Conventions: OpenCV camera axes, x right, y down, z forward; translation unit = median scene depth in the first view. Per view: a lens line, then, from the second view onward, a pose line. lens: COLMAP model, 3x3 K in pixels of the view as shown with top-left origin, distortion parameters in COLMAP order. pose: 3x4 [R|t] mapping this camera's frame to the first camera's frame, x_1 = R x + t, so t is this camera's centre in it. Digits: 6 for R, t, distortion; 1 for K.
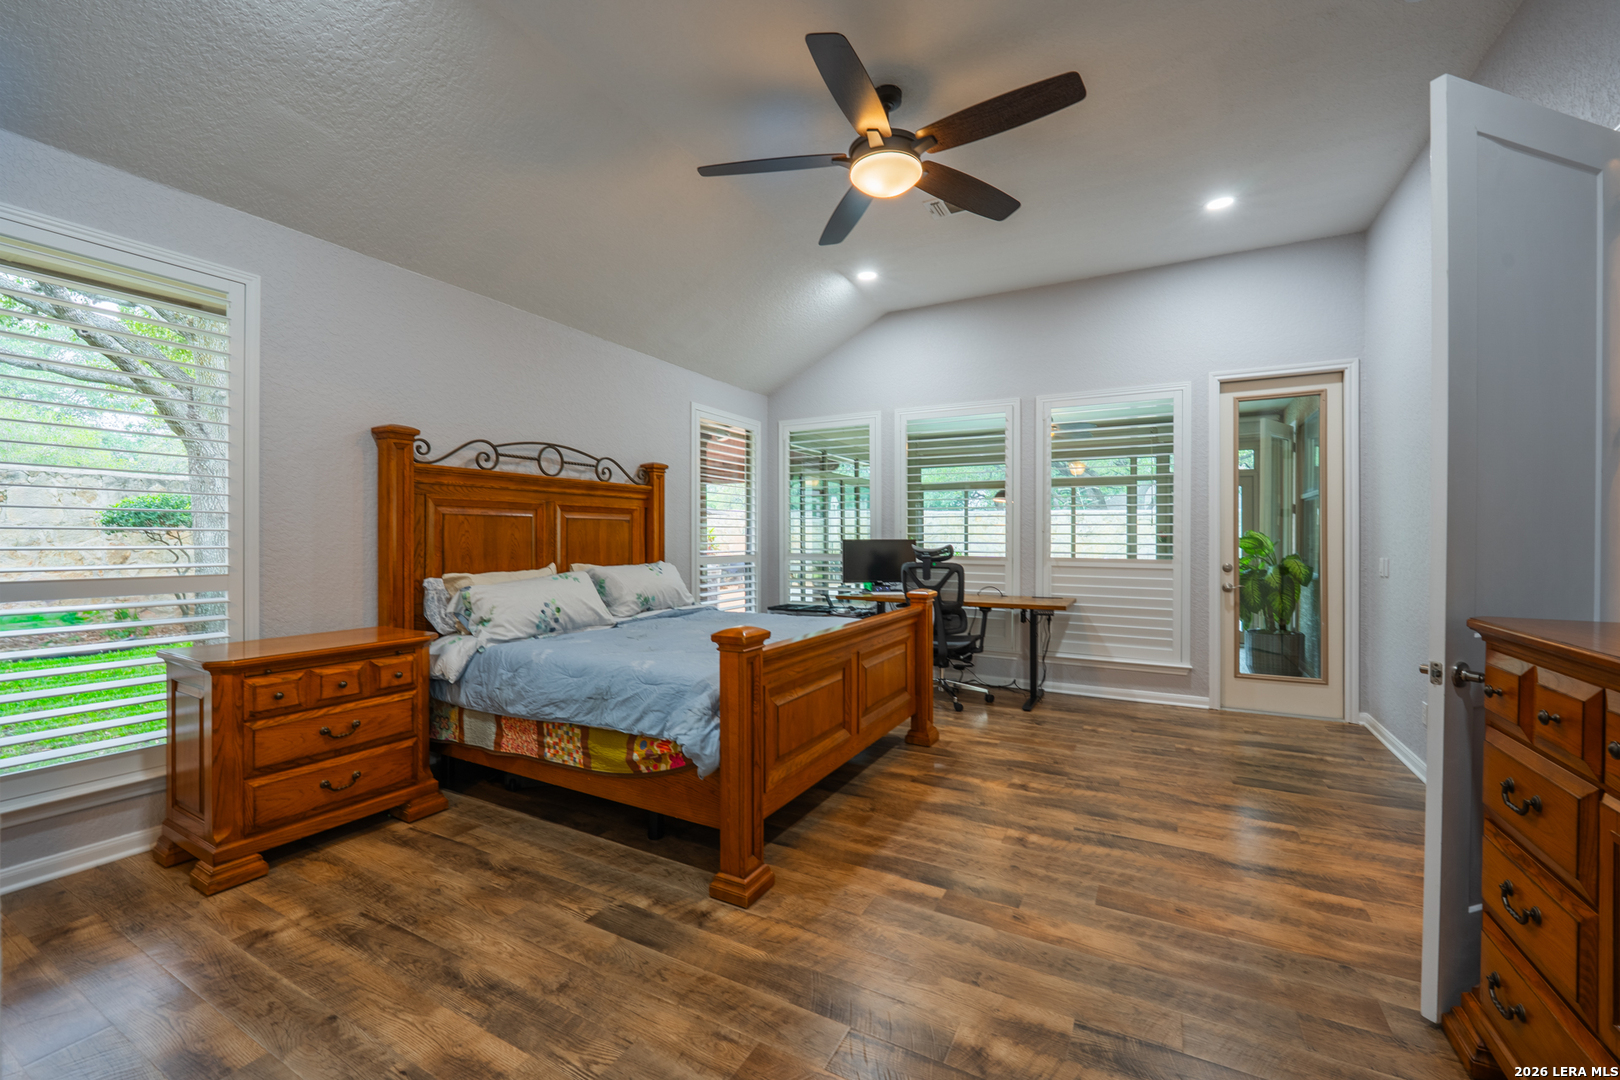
lens RADIAL K [[662.7, 0, 799.1], [0, 662.7, 539.1], [0, 0, 1]] dist [-0.003409, -0.000155]
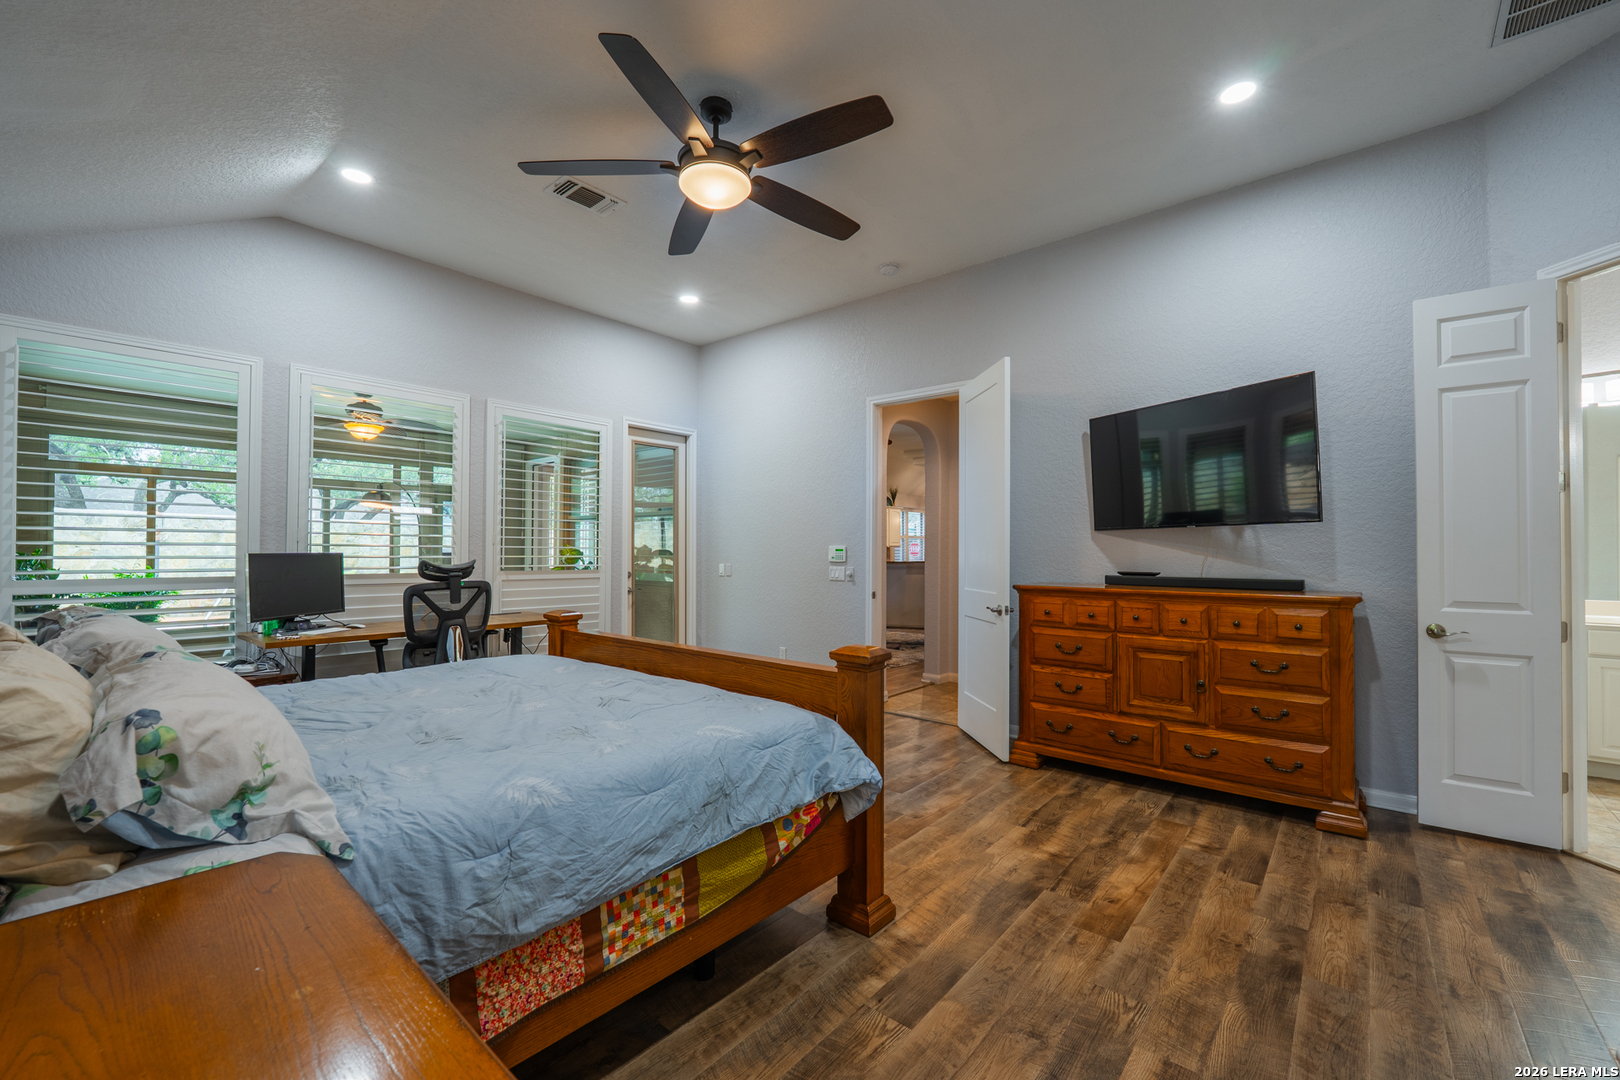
lens RADIAL K [[662.7, 0, 799.1], [0, 662.7, 539.1], [0, 0, 1]] dist [-0.003409, -0.000155]
pose [[0.198749, 0.015805, 0.979923, -0.893302], [-0.001081, 0.999873, -0.015907, -0.007327], [-0.980050, 0.002102, 0.198740, 0.751262]]
